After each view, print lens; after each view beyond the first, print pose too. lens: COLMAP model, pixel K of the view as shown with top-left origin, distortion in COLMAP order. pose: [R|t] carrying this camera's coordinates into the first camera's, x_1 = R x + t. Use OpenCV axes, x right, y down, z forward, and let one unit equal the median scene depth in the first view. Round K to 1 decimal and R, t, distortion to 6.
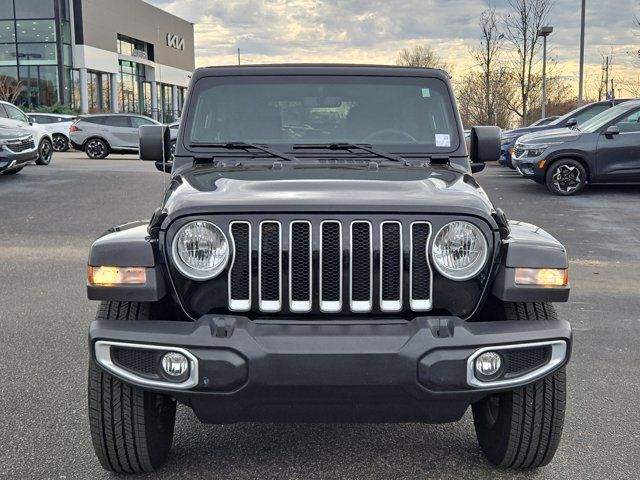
lens RADIAL K [[858.7, 0, 320.0], [0, 858.7, 240.0], [0, 0, 1]] dist [0.068985, -0.018458]
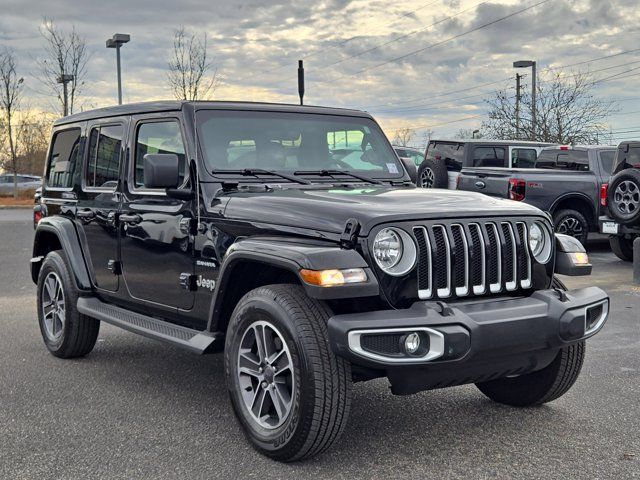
lens RADIAL K [[858.7, 0, 320.0], [0, 858.7, 240.0], [0, 0, 1]] dist [0.068985, -0.018458]
pose [[0.842365, -0.047362, 0.536823, -0.875230], [0.076154, 0.996596, -0.031573, 0.026577], [-0.533500, 0.067477, 0.843104, 0.036086]]
